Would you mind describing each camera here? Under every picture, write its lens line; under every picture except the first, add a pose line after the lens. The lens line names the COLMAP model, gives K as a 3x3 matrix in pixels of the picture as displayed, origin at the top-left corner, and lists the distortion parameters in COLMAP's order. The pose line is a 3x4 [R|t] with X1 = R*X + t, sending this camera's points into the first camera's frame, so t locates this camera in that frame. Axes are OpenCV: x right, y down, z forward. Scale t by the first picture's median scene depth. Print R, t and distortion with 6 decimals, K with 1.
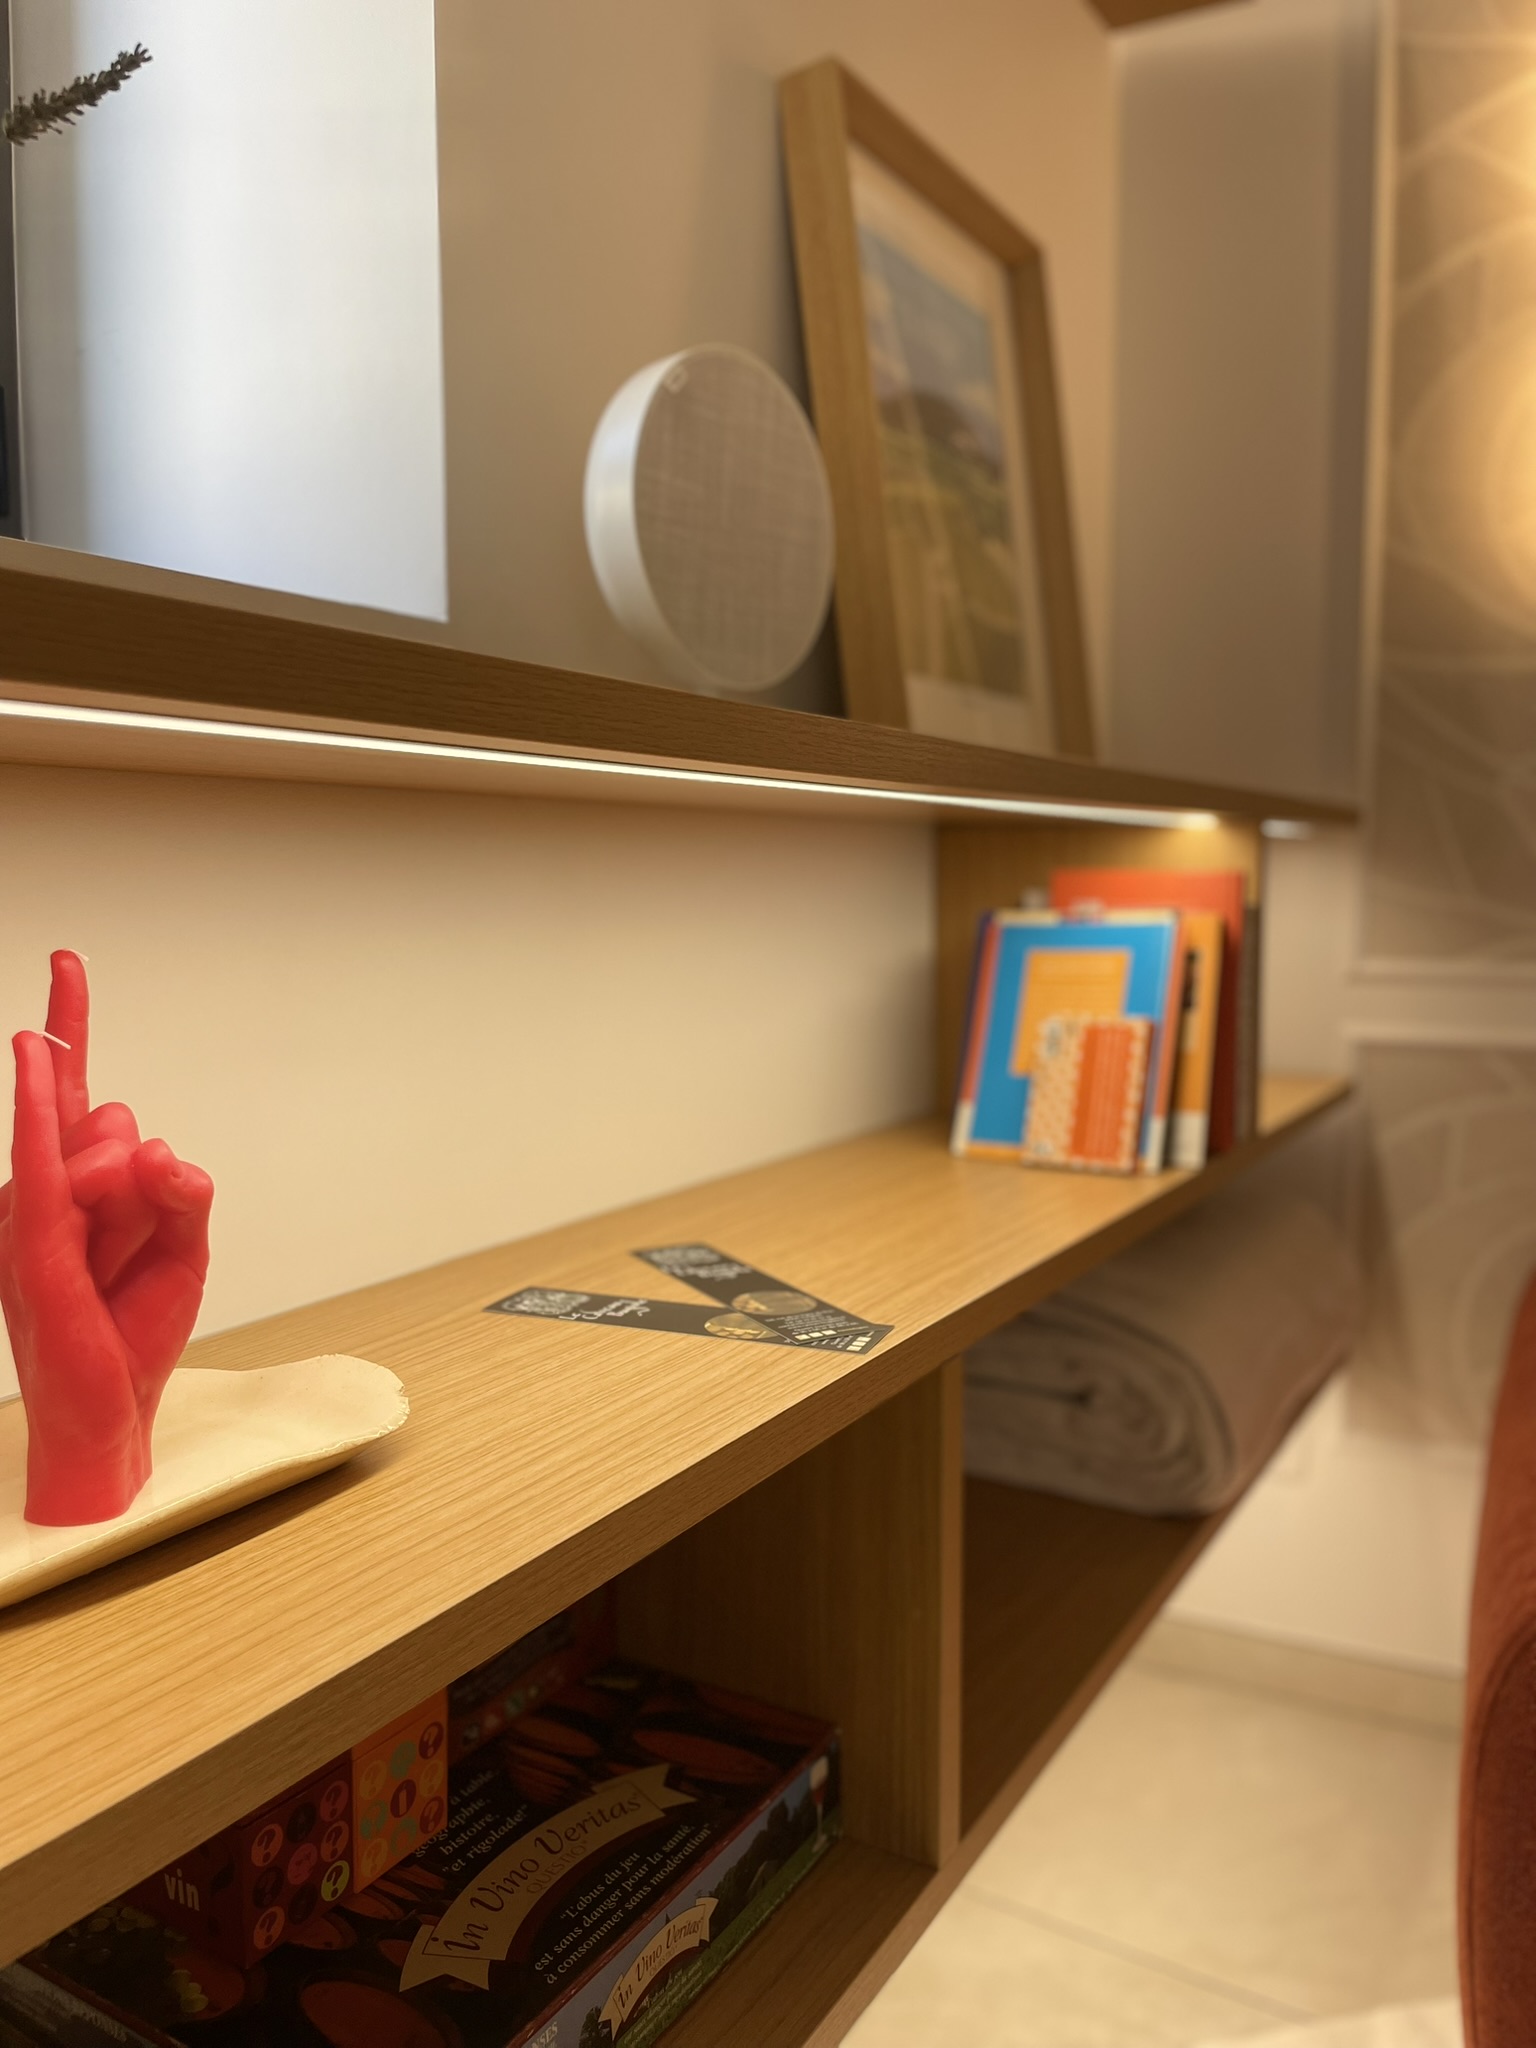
lens RADIAL K [[1514.7, 0, 768.0], [0, 1514.7, 1024.0], [0, 0, 1]] dist [0.058879, -0.061574]
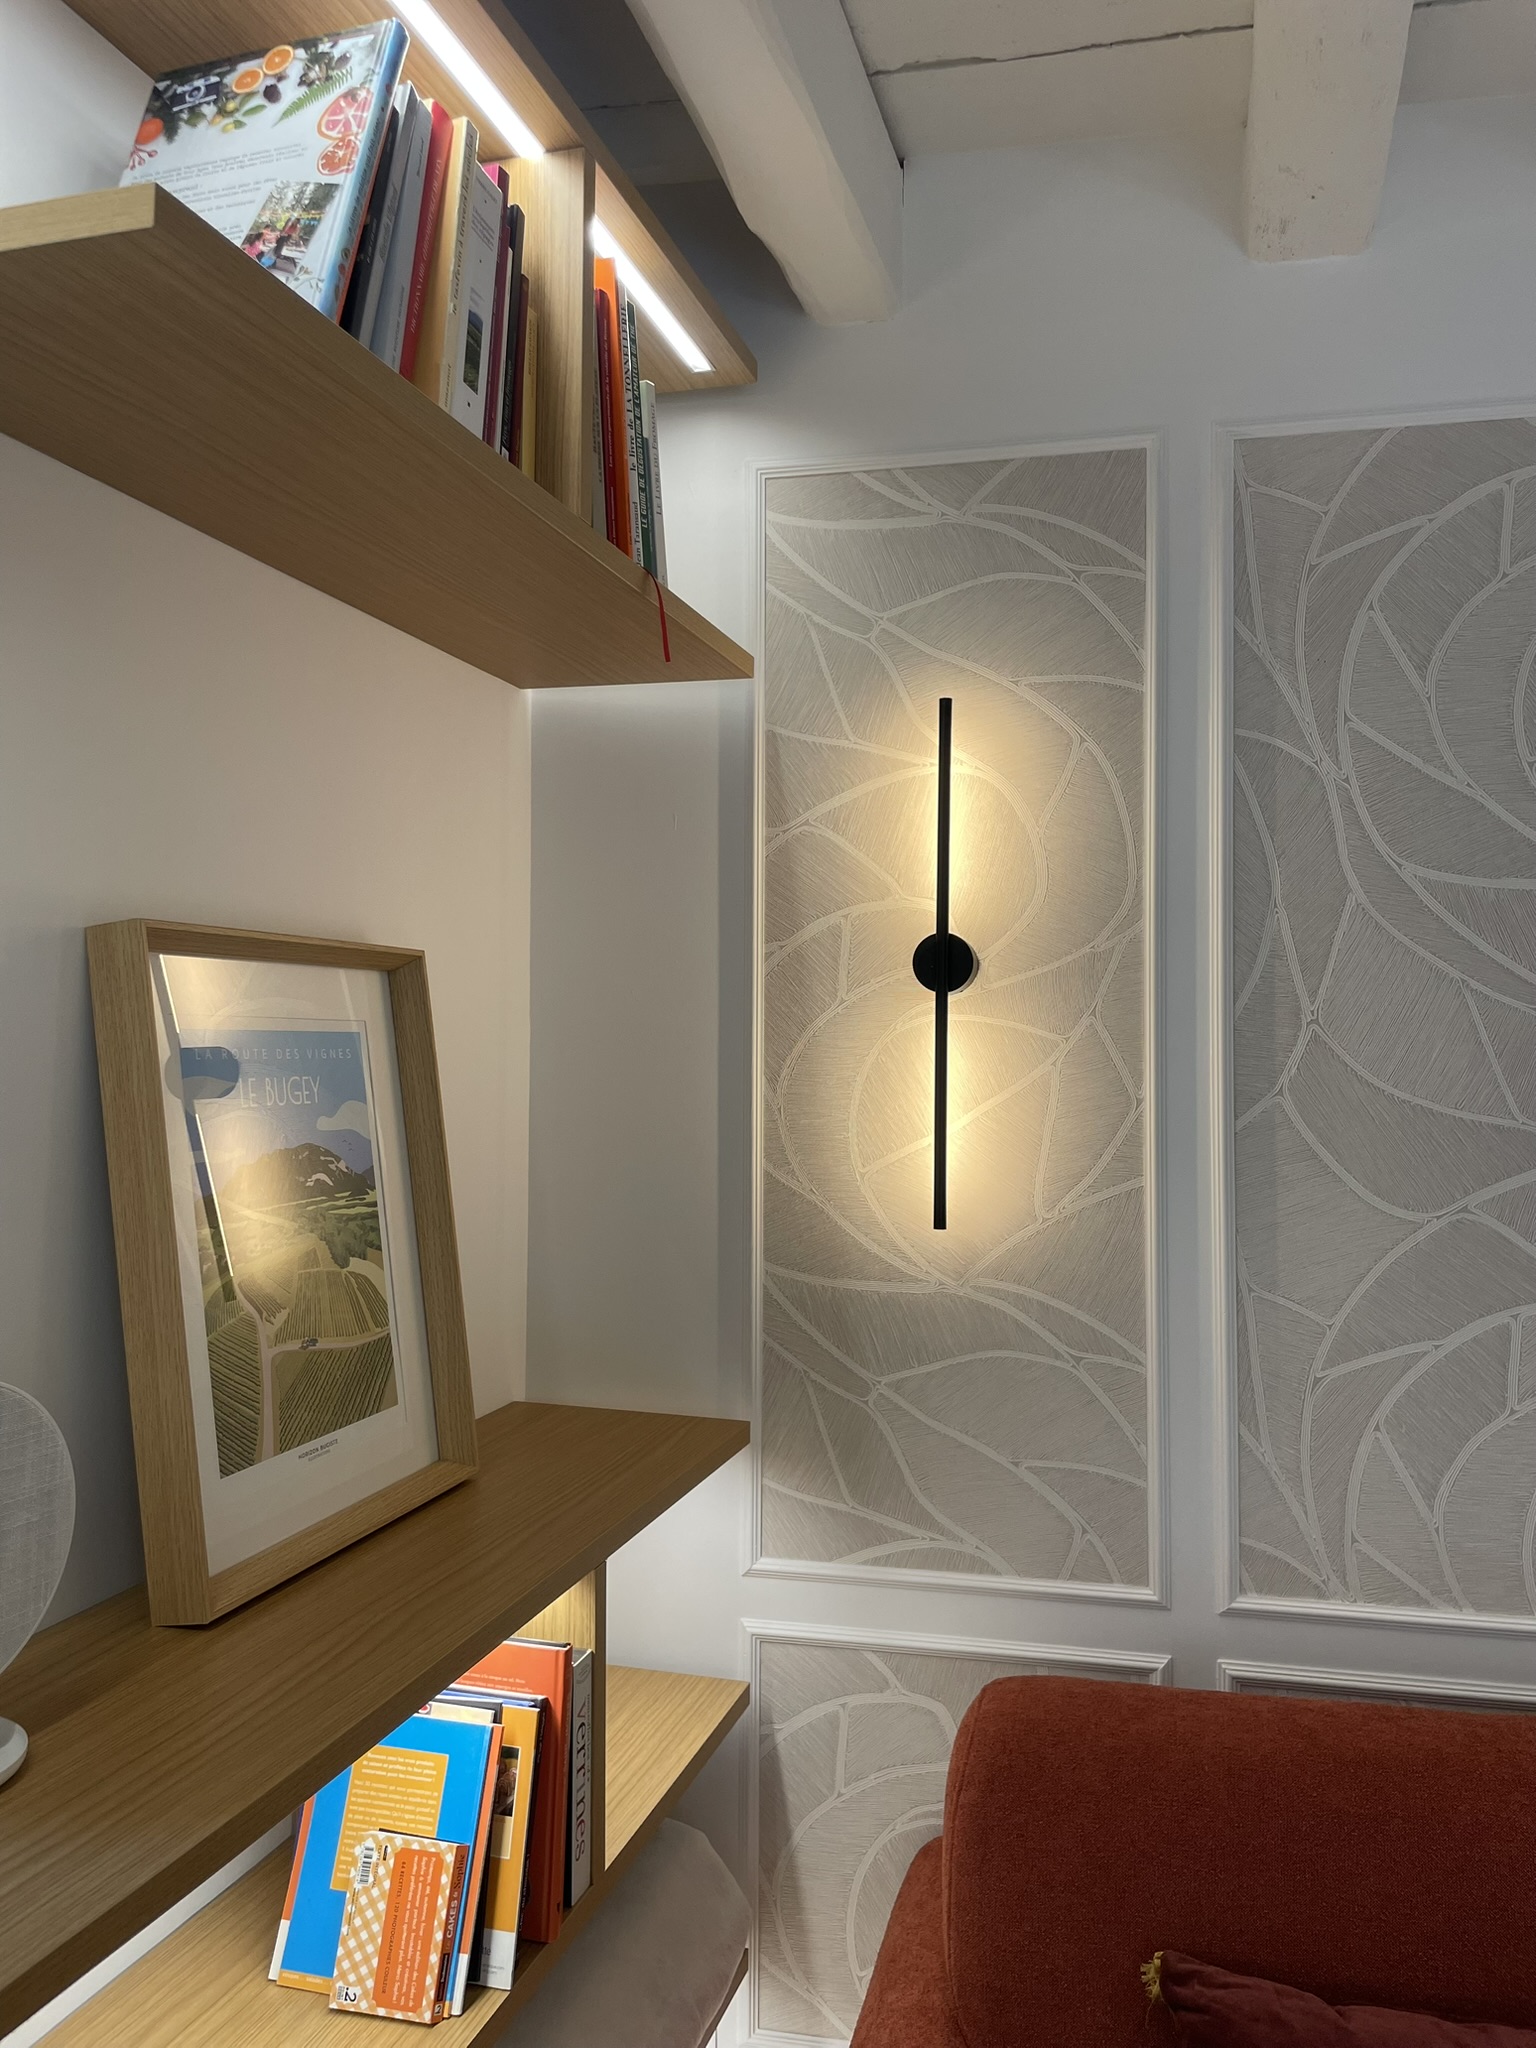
lens RADIAL K [[1514.7, 0, 768.0], [0, 1514.7, 1024.0], [0, 0, 1]] dist [0.058879, -0.061574]
pose [[0.968660, 0.012297, 0.248086, 0.185577], [0.015765, 0.993716, -0.110811, -0.411871], [-0.247890, 0.111250, 0.962379, -0.078294]]
